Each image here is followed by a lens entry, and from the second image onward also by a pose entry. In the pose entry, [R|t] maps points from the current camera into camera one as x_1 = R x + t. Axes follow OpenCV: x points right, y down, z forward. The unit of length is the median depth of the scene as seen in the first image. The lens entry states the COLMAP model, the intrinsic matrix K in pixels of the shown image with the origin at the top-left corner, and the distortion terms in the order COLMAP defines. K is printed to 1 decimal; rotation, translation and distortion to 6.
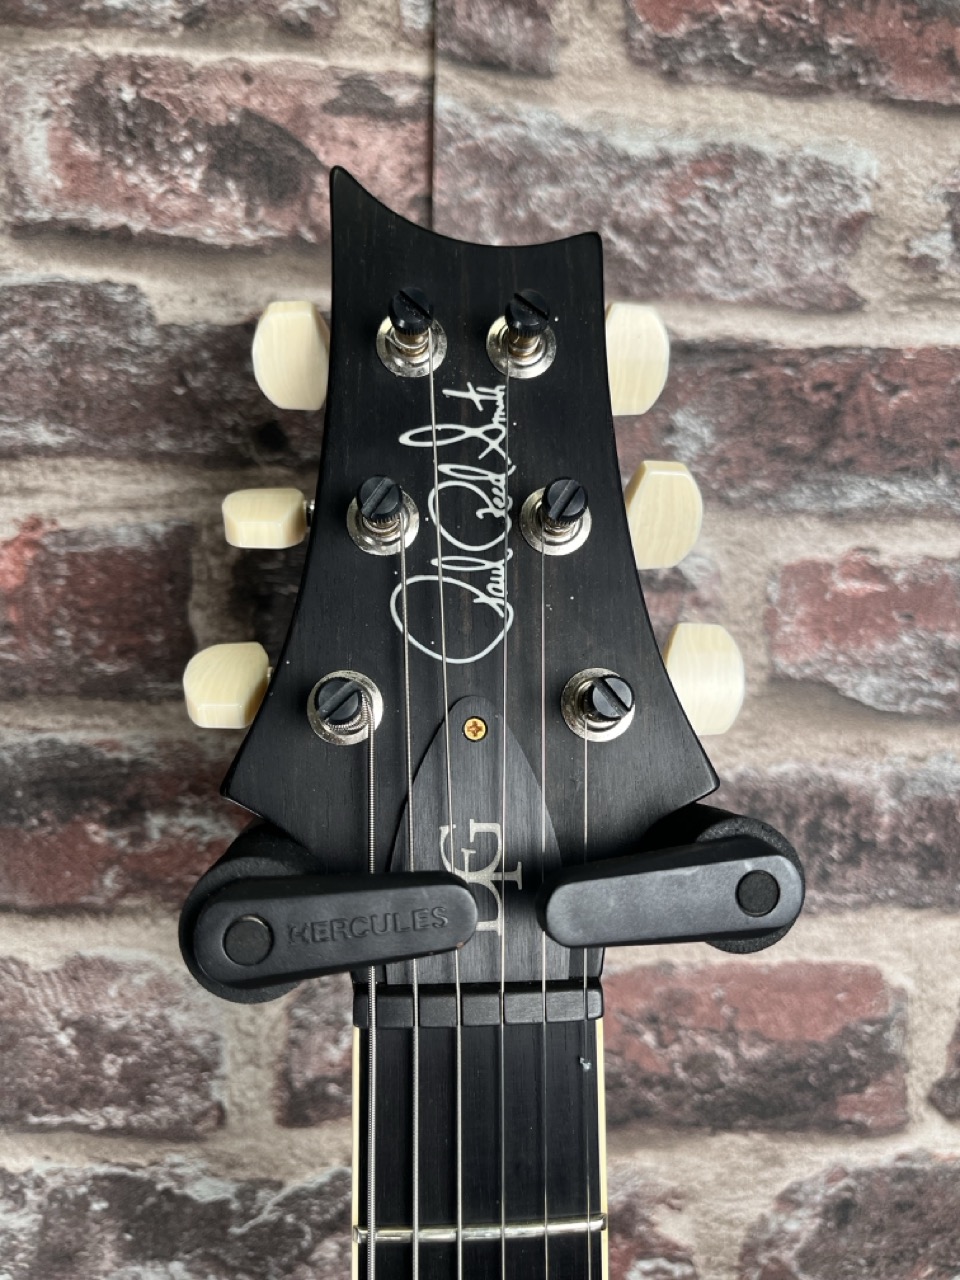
lens RADIAL K [[998.3, 0, 490.3], [0, 998.3, 639.0], [0, 0, 1]] dist [0.064123, -0.116585]
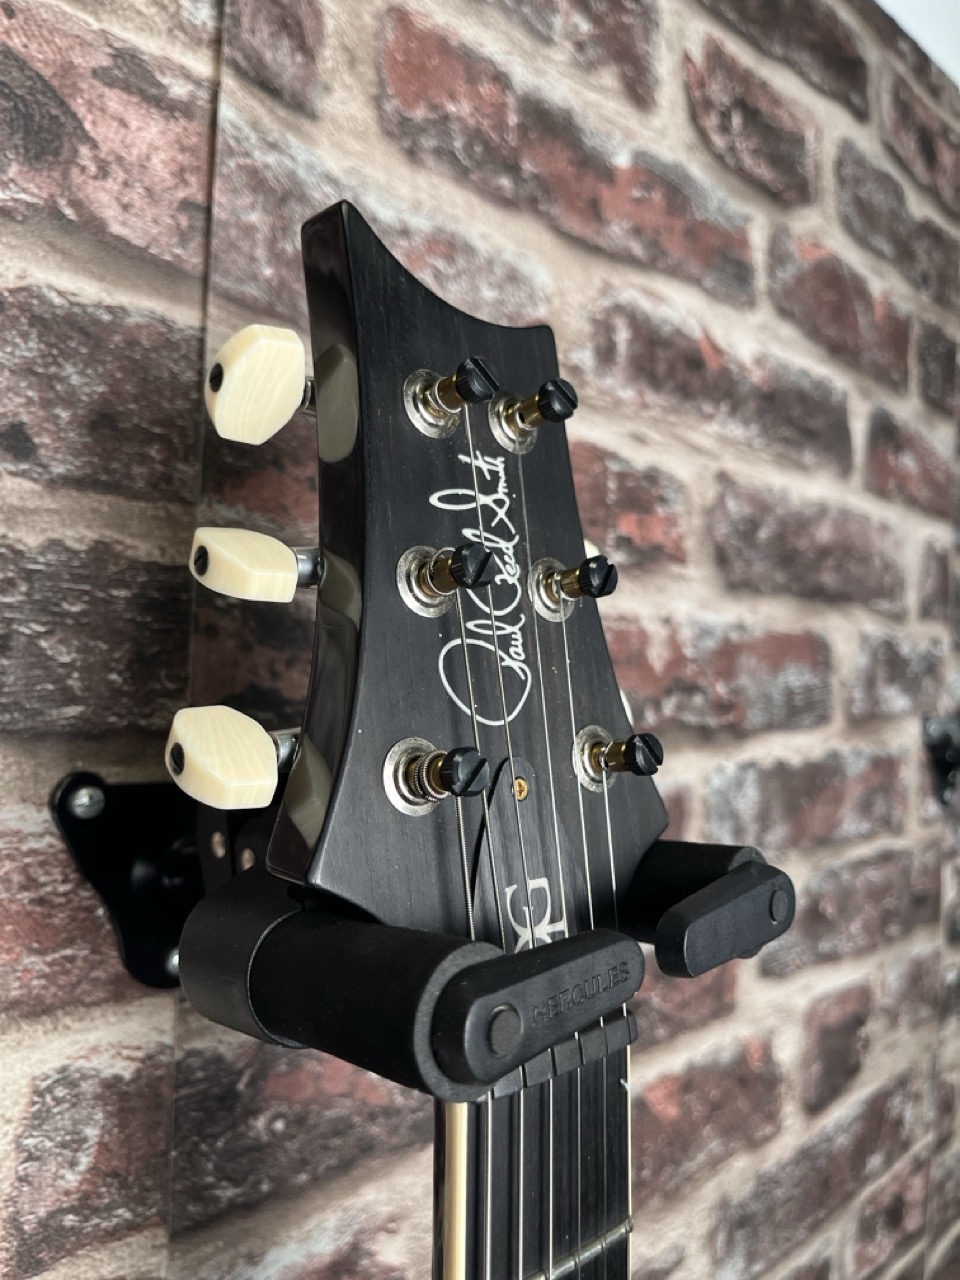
lens RADIAL K [[998.3, 0, 490.3], [0, 998.3, 639.0], [0, 0, 1]] dist [0.064123, -0.116585]
pose [[0.791121, 0.018922, 0.611367, -0.411351], [-0.007811, 0.999752, -0.020835, -0.026672], [-0.611610, 0.011707, 0.791073, 0.117666]]
